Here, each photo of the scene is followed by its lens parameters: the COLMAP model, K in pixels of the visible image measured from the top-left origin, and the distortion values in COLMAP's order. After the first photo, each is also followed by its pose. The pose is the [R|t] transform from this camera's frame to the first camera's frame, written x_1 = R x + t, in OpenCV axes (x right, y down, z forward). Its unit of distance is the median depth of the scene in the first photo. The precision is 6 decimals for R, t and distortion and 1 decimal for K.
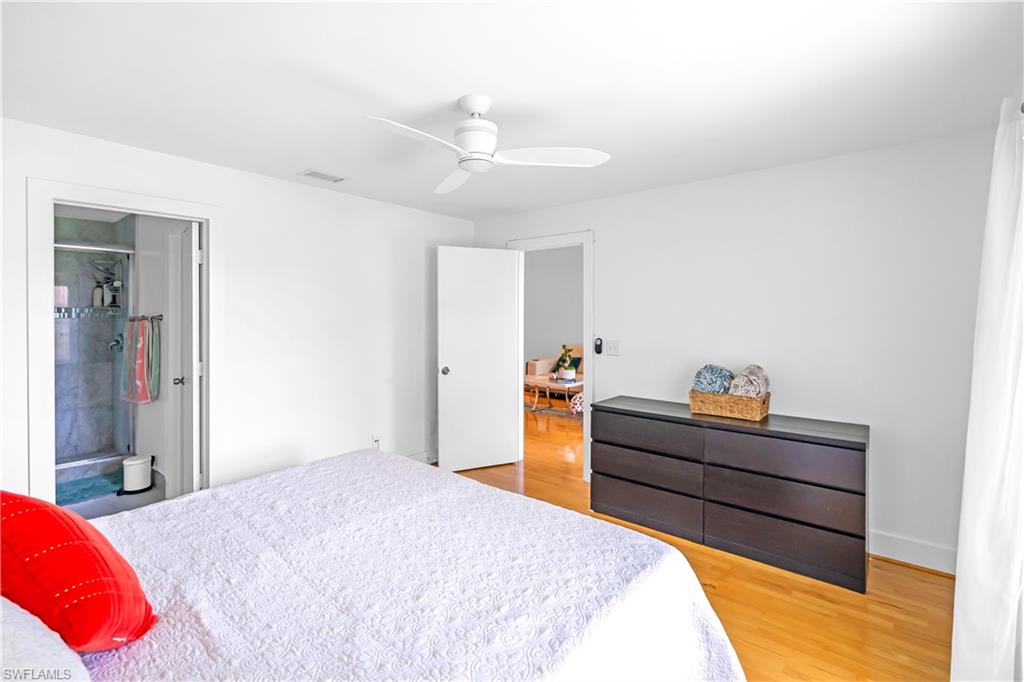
lens RADIAL K [[462.1, 0, 513.2], [0, 462.1, 315.8], [0, 0, 1]] dist [-0.003551, 0.000081]
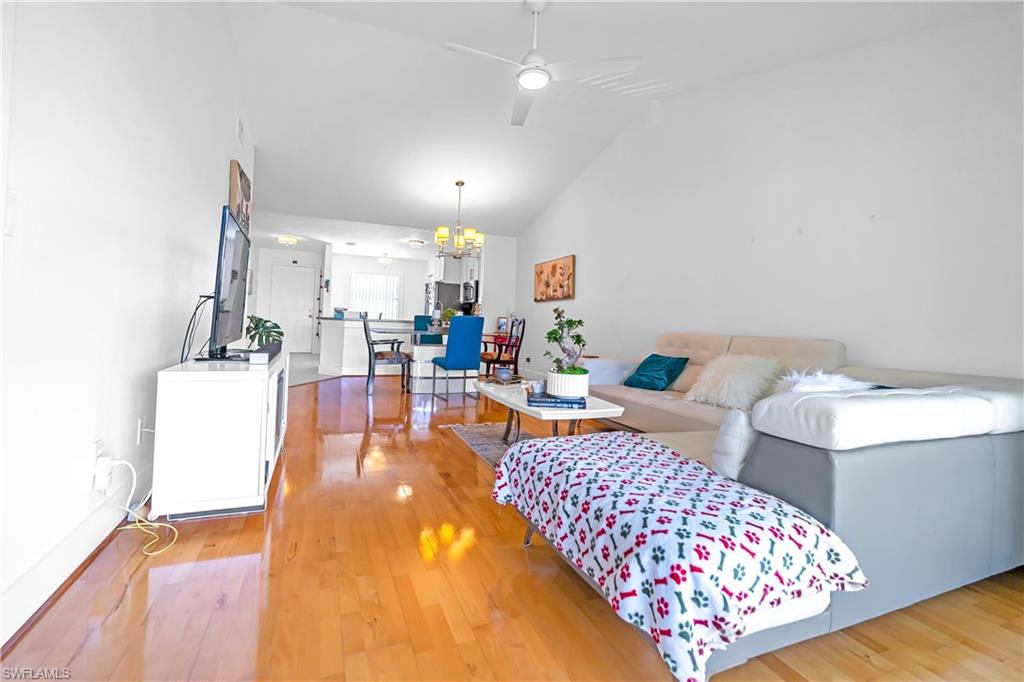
lens RADIAL K [[462.1, 0, 513.2], [0, 462.1, 315.8], [0, 0, 1]] dist [-0.003551, 0.000081]
pose [[0.885771, 0.025556, -0.463419, 0.255614], [-0.038359, 0.999098, -0.018223, 0.077806], [0.462535, 0.033918, 0.885952, 0.638908]]
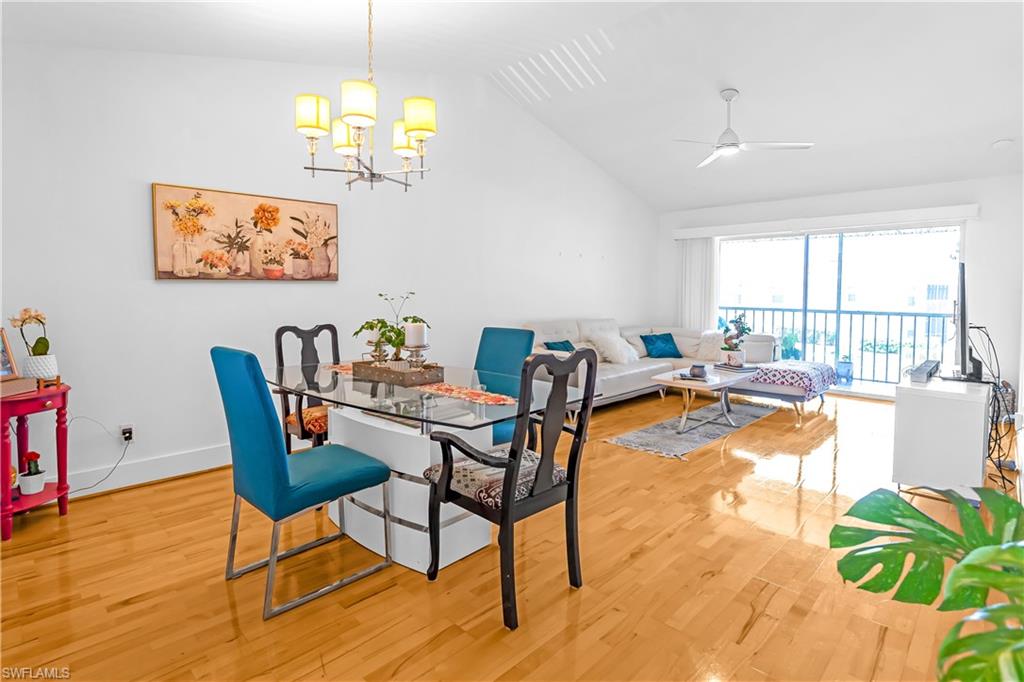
lens RADIAL K [[513.5, 0, 513.5], [0, 513.5, 311.5], [0, 0, 1]] dist [-0.004895, 0.000486]
pose [[0.076909, -0.036752, 0.996361, -0.657325], [-0.003458, 0.999305, 0.037128, 0.033784], [-0.997032, -0.006301, 0.076728, 1.269855]]
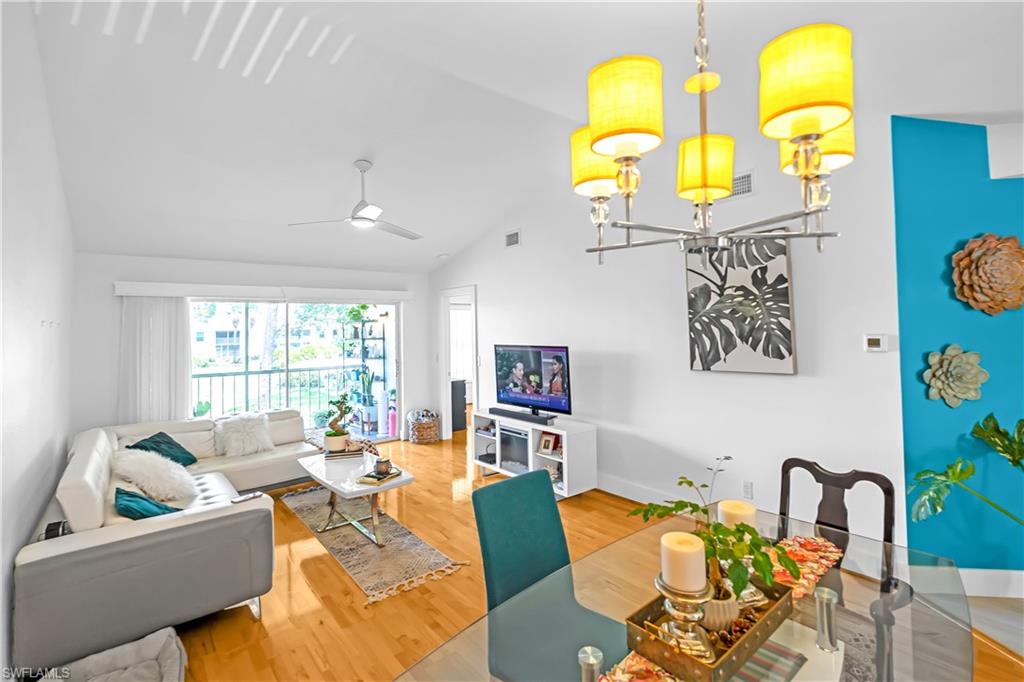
lens RADIAL K [[474.0, 0, 513.9], [0, 474.0, 314.3], [0, 0, 1]] dist [-0.008181, 0.000180]
pose [[-0.982337, 0.021591, 0.185869, -0.239501], [0.017325, 0.999549, -0.024546, -0.024347], [-0.186315, -0.020893, -0.982268, 1.590734]]
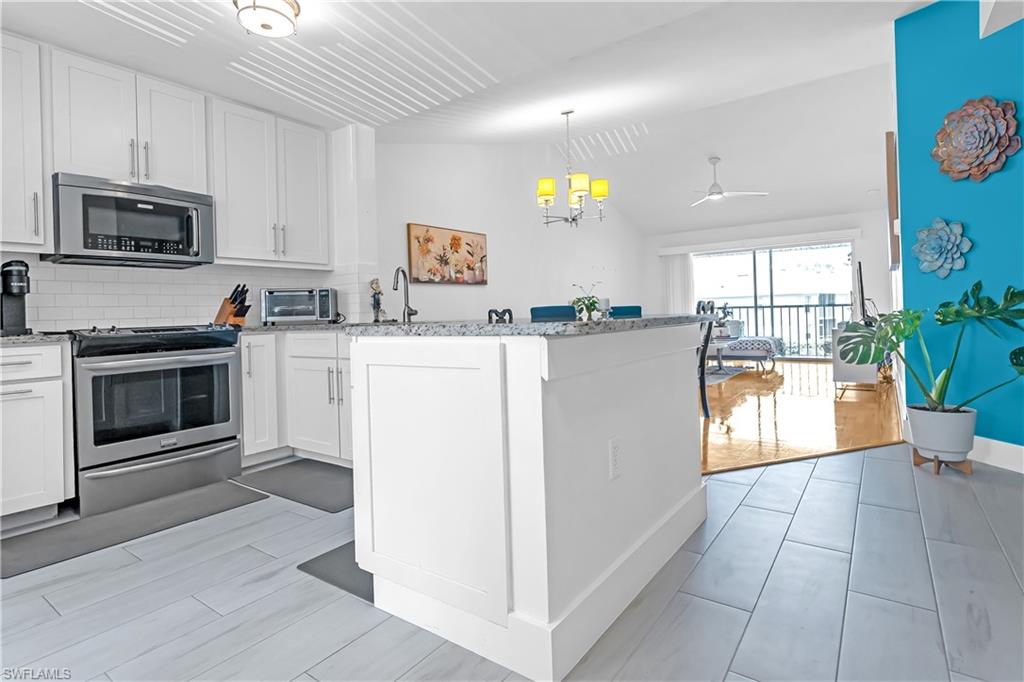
lens RADIAL K [[514.9, 0, 511.3], [0, 514.9, 314.1], [0, 0, 1]] dist [-0.001963, 0.000363]
pose [[-0.065874, 0.002724, 0.997824, -0.981171], [0.031563, 0.999502, -0.000645, 0.074444], [-0.997329, 0.031452, -0.065927, 1.539846]]
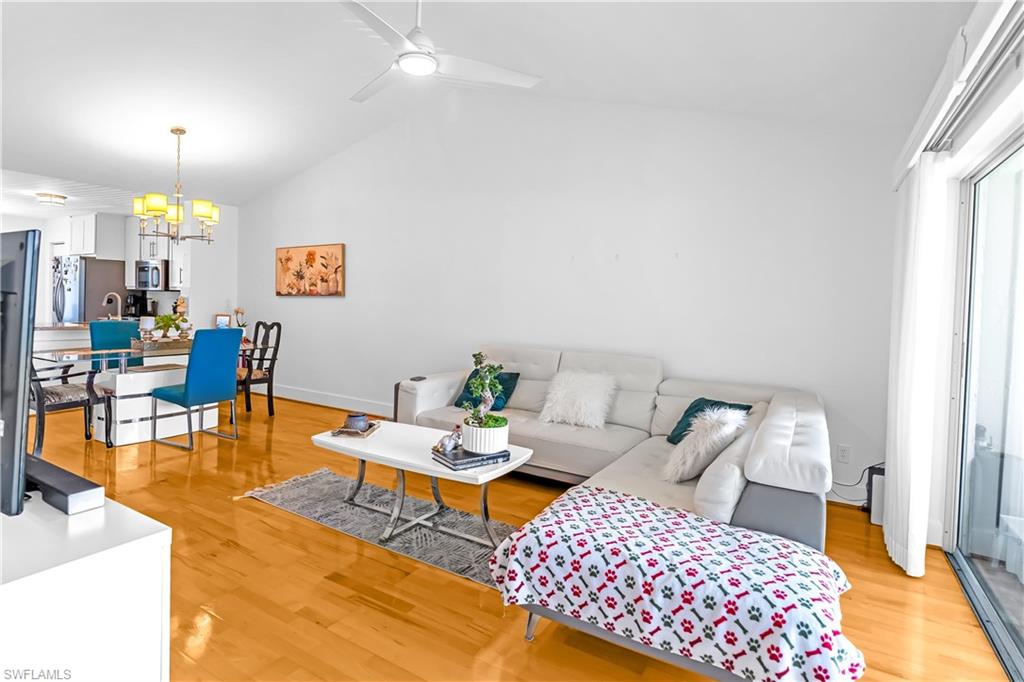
lens RADIAL K [[514.9, 0, 511.3], [0, 514.9, 314.1], [0, 0, 1]] dist [-0.001963, 0.000363]
pose [[0.987857, 0.022958, 0.153659, 0.075424], [-0.026314, 0.999457, 0.019841, 0.026305], [-0.153120, -0.023643, 0.987925, 0.621320]]
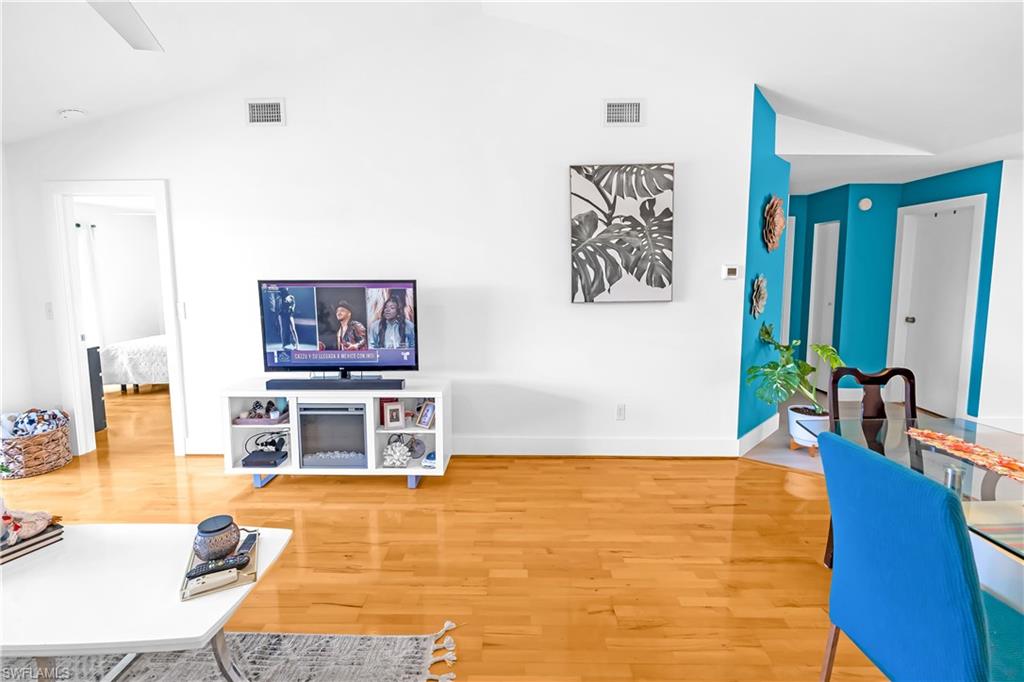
lens RADIAL K [[462.1, 0, 513.2], [0, 462.1, 315.8], [0, 0, 1]] dist [-0.003551, 0.000081]
pose [[-0.775611, 0.060356, -0.628319, 0.036853], [-0.002178, 0.995156, 0.098283, -0.004518], [0.631208, 0.077597, -0.771723, 1.356305]]
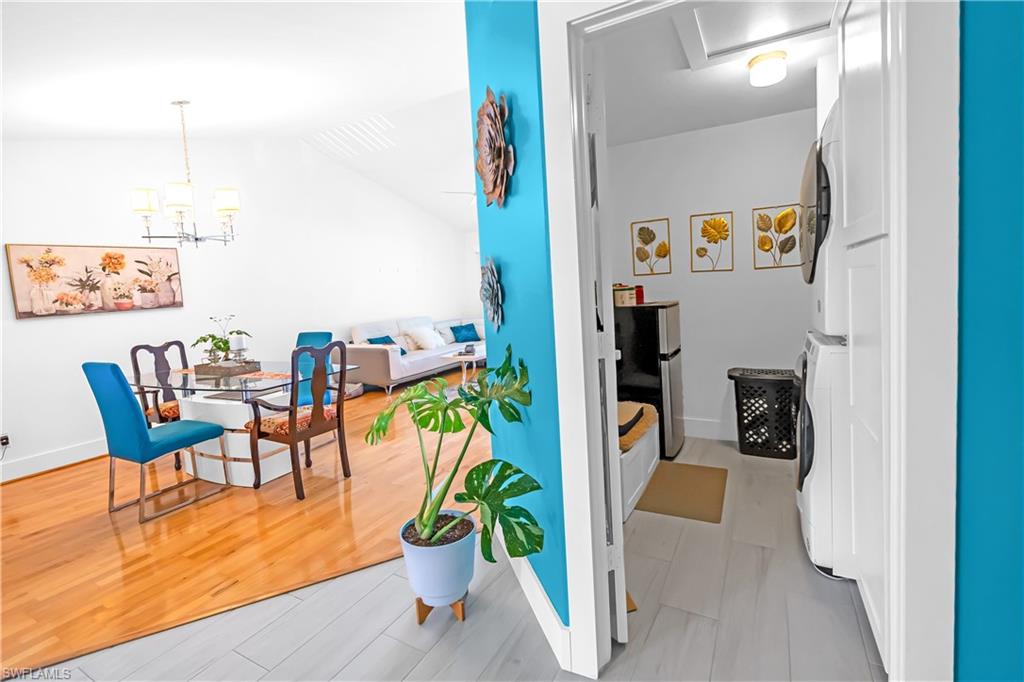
lens RADIAL K [[462.1, 0, 513.2], [0, 462.1, 315.8], [0, 0, 1]] dist [-0.003551, 0.000081]
pose [[-0.187621, -0.050459, 0.980945, -0.853966], [0.063221, 0.995988, 0.063325, 0.021815], [-0.980205, 0.073897, -0.183678, 1.160000]]
